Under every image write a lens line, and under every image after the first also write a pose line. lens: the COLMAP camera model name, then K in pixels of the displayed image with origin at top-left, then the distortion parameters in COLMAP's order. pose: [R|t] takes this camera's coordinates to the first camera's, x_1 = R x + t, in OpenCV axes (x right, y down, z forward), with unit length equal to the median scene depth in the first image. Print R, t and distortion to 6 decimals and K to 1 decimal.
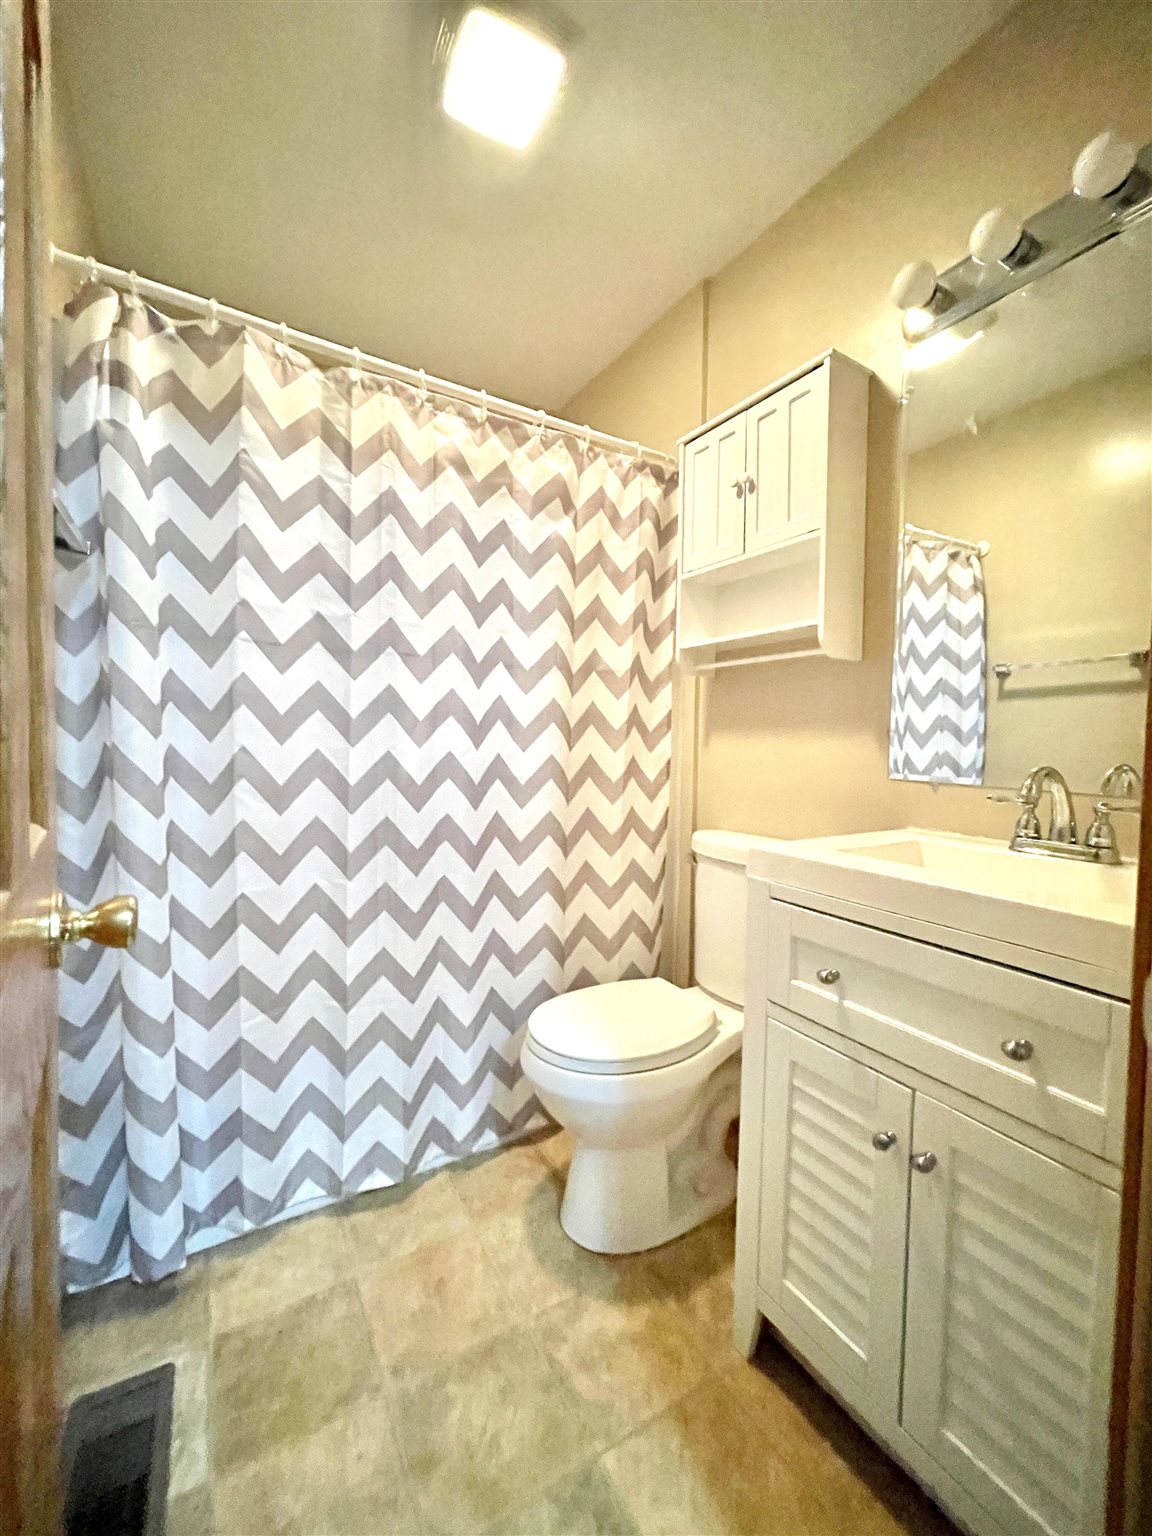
lens RADIAL K [[615.9, 0, 572.4], [0, 615.9, 770.1], [0, 0, 1]] dist [-0.003950, 0.000303]
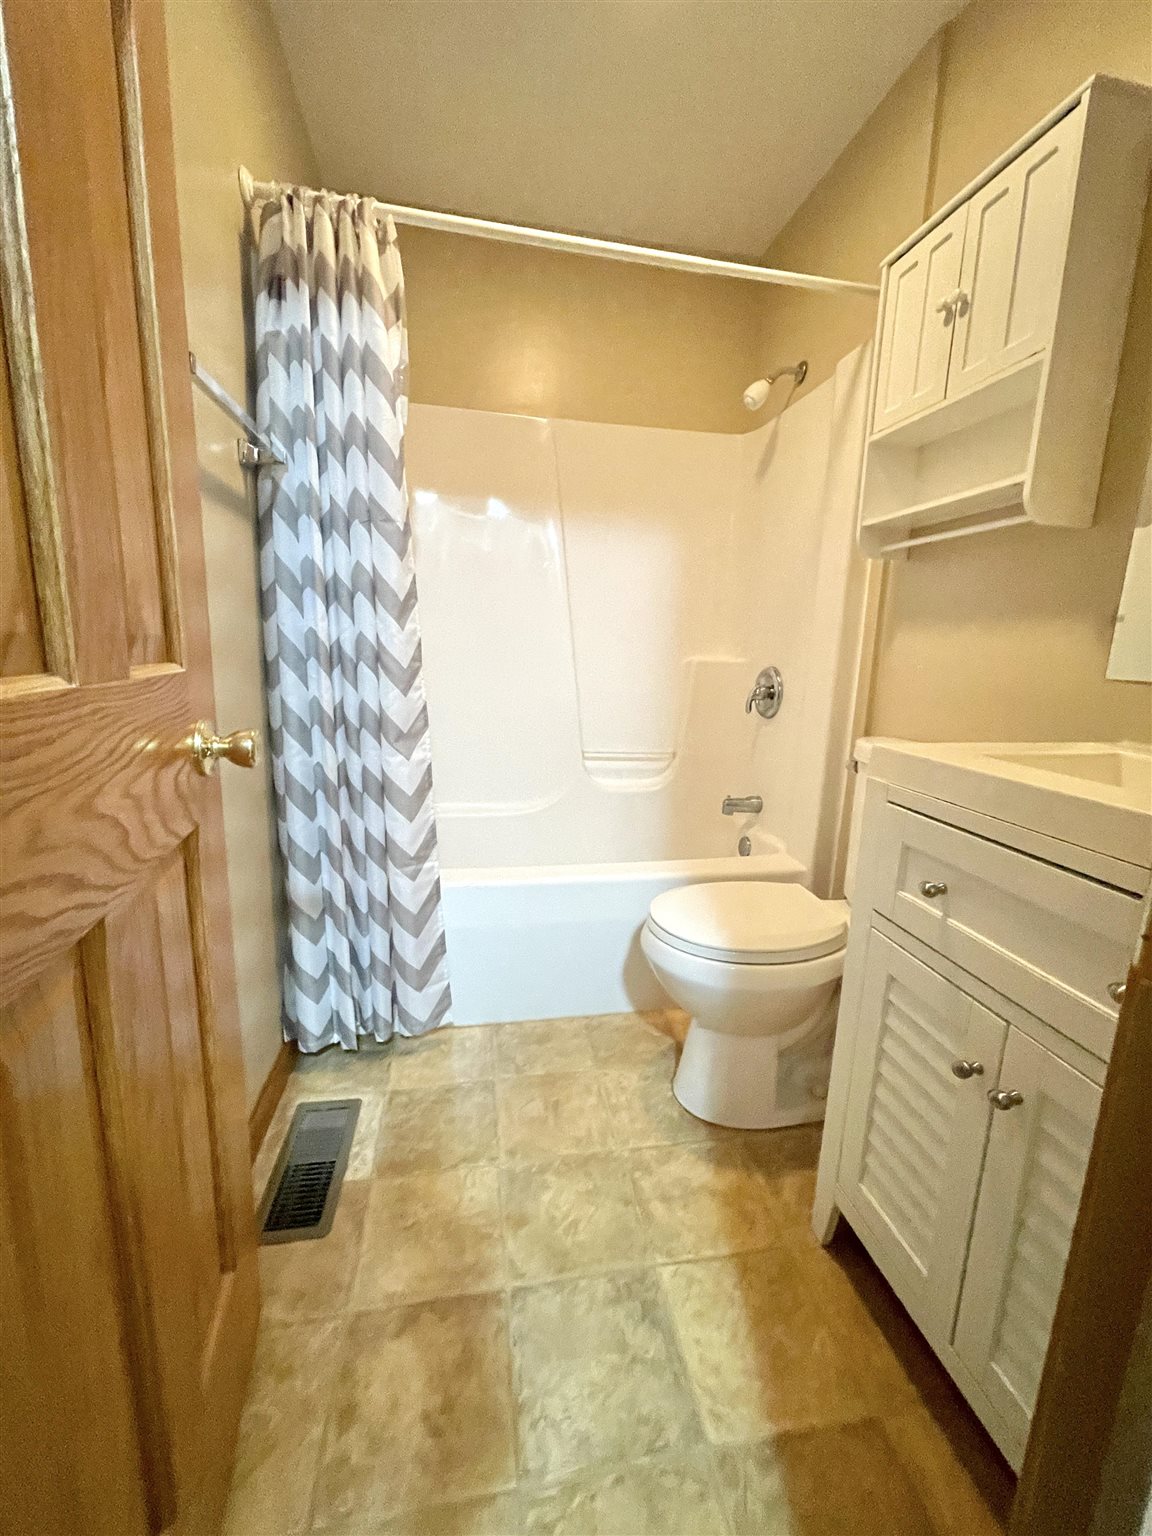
lens RADIAL K [[615.9, 0, 574.0], [0, 615.9, 769.2], [0, 0, 1]] dist [-0.003950, 0.000303]
pose [[0.934428, 0.079890, -0.347075, 0.195730], [-0.029085, 0.988379, 0.149201, 0.038121], [0.354961, -0.129323, 0.925893, 0.009500]]
